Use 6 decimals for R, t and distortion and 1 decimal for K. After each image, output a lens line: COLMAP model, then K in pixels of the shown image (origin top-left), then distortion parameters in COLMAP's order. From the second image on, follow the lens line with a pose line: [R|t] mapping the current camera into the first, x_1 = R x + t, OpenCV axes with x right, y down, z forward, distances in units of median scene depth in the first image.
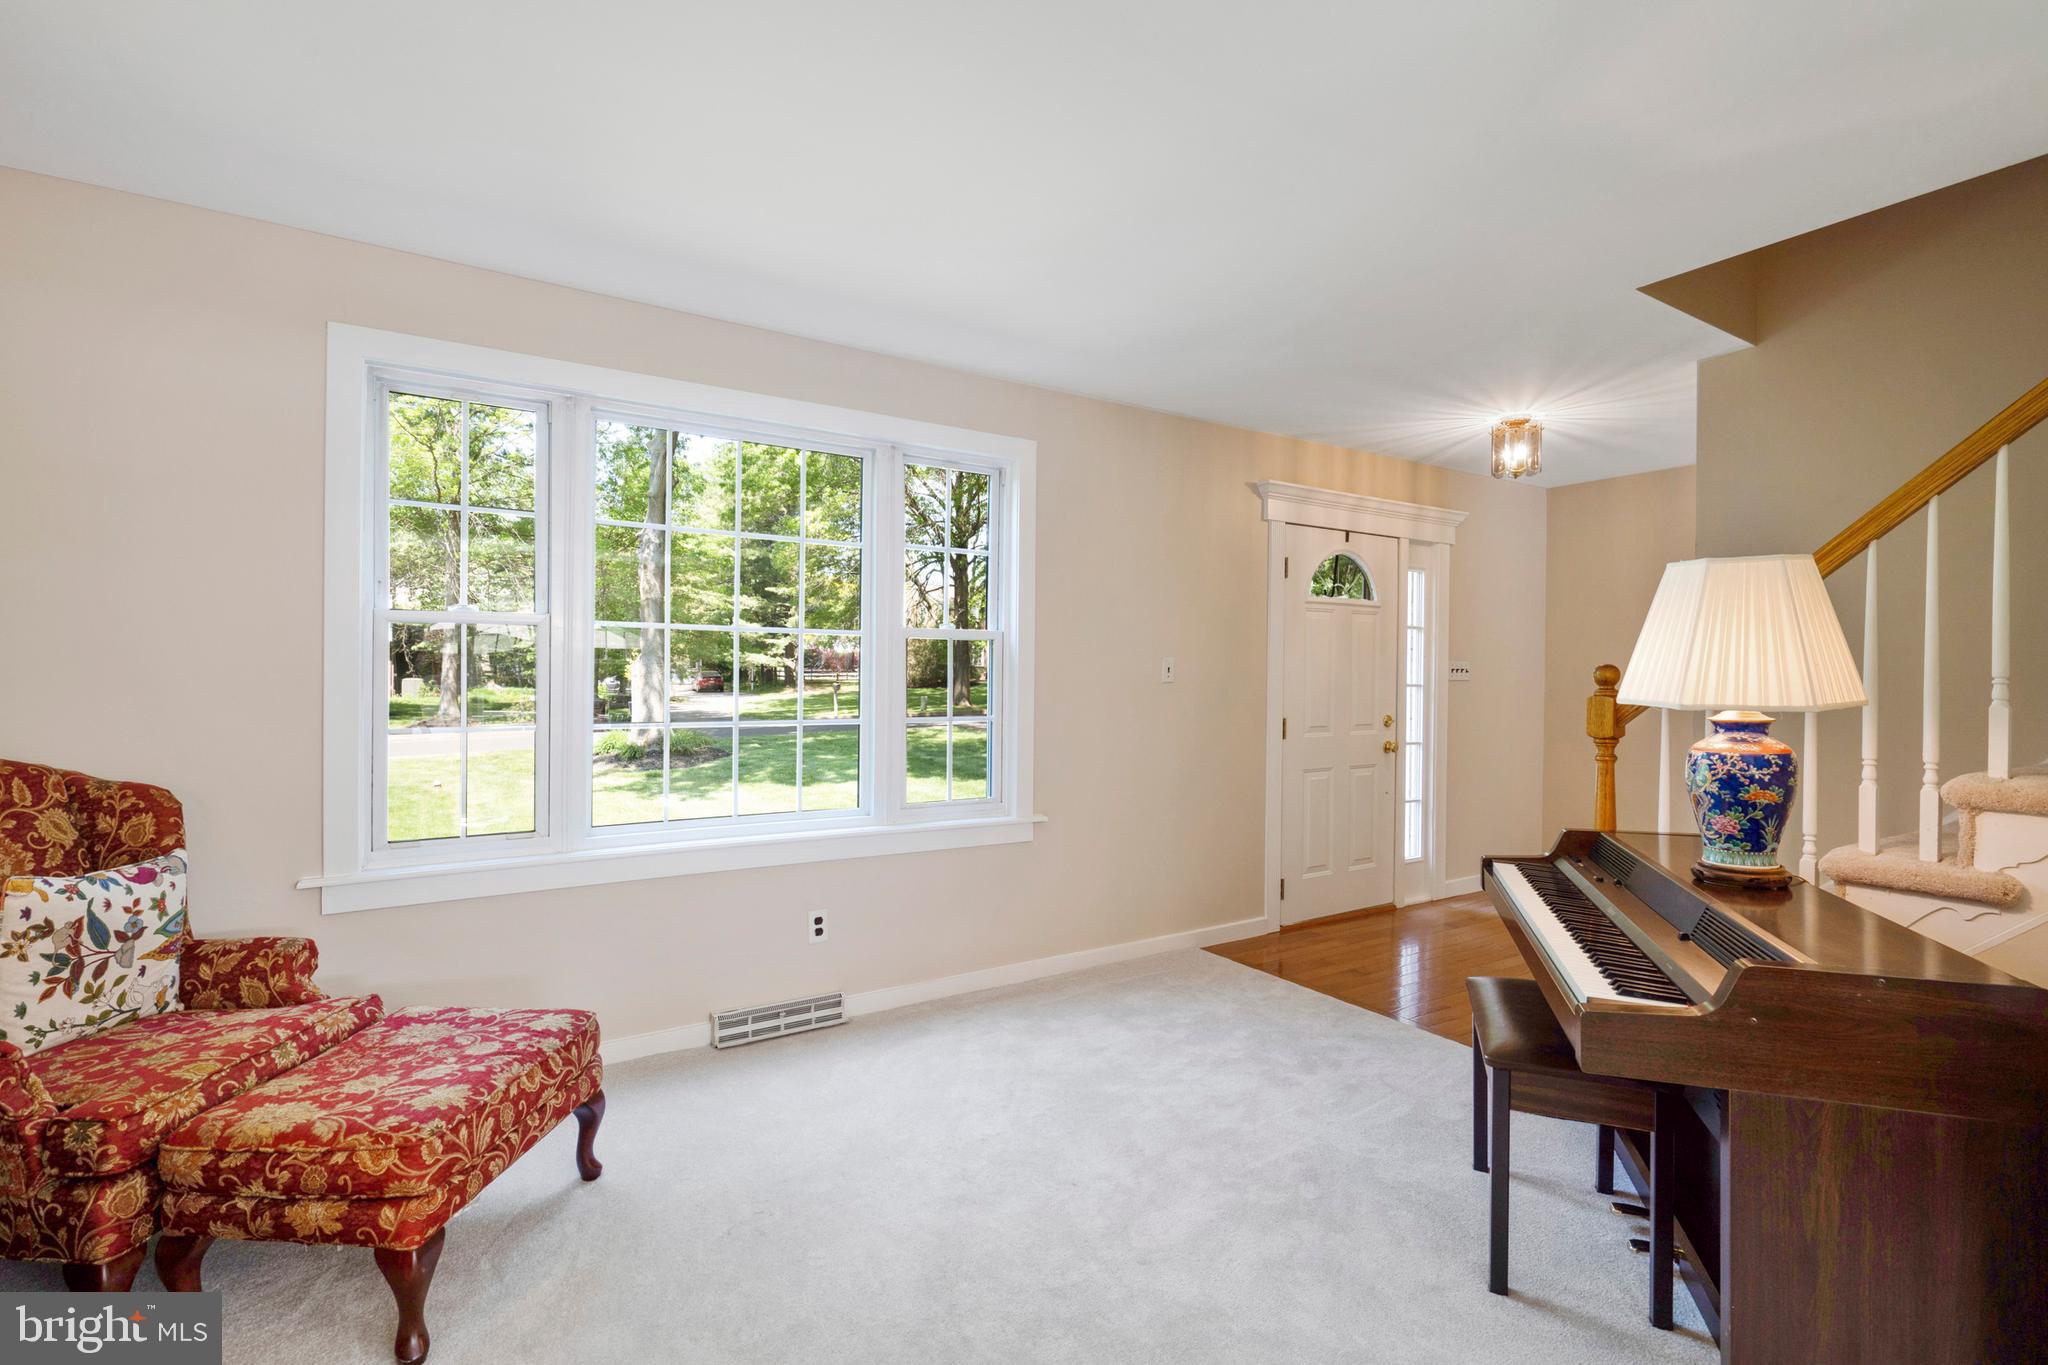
lens RADIAL K [[960.5, 0, 1014.2], [0, 960.5, 678.8], [0, 0, 1]] dist [-0.001331, -0.000566]
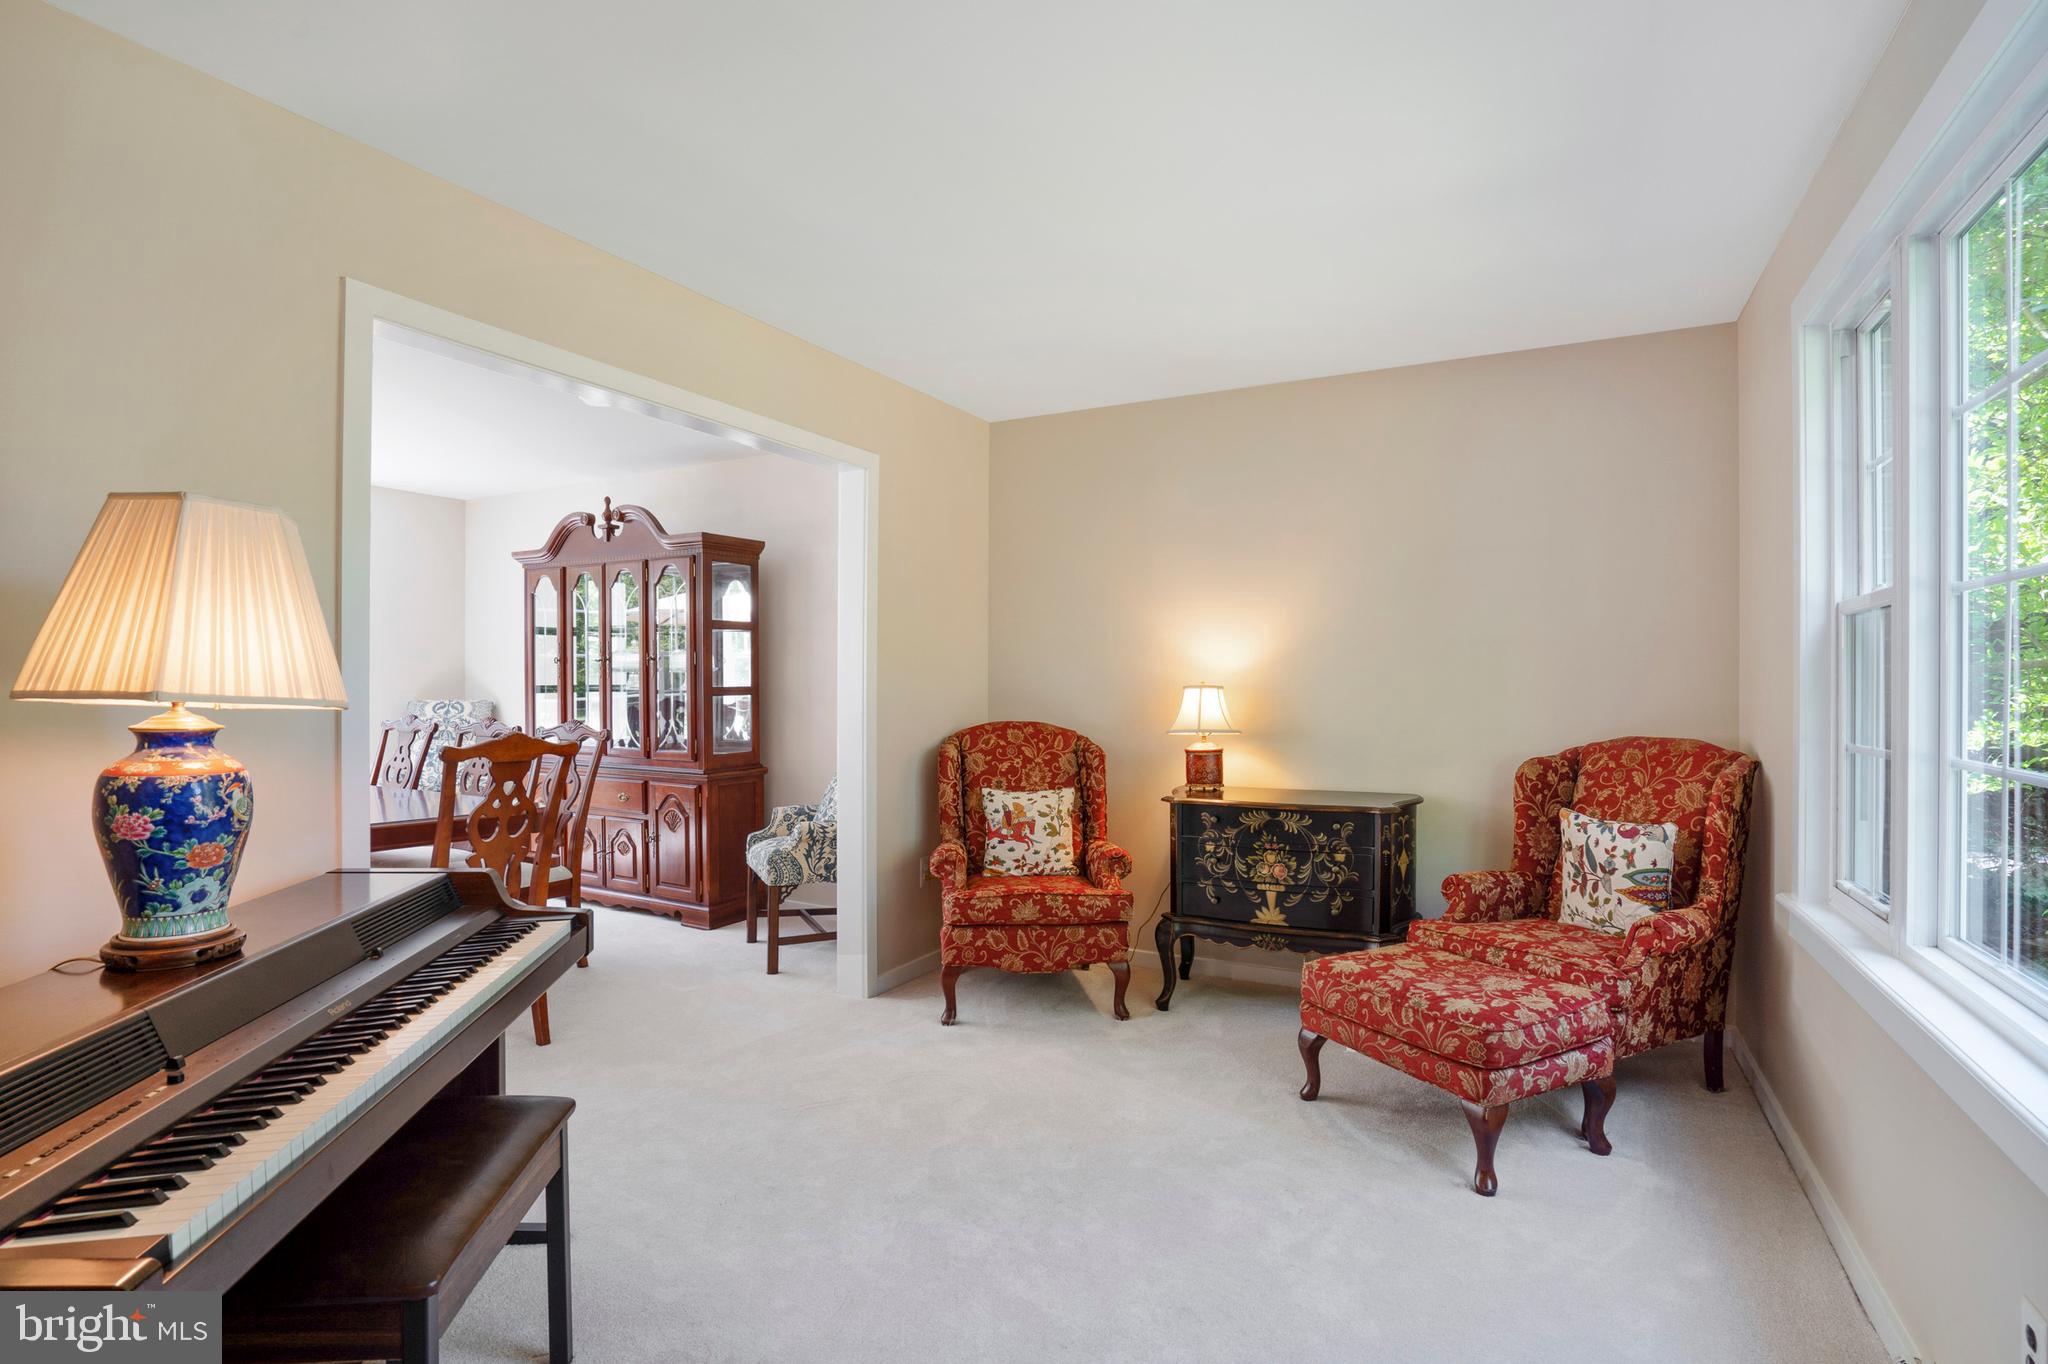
lens RADIAL K [[992.4, 0, 1001.9], [0, 992.4, 683.1], [0, 0, 1]] dist [-0.001021, -0.000275]
pose [[-0.878009, -0.004714, -0.478620, 0.537527], [-0.004953, 0.999987, -0.000764, 0.002898], [0.478618, 0.001700, -0.878022, 1.856629]]
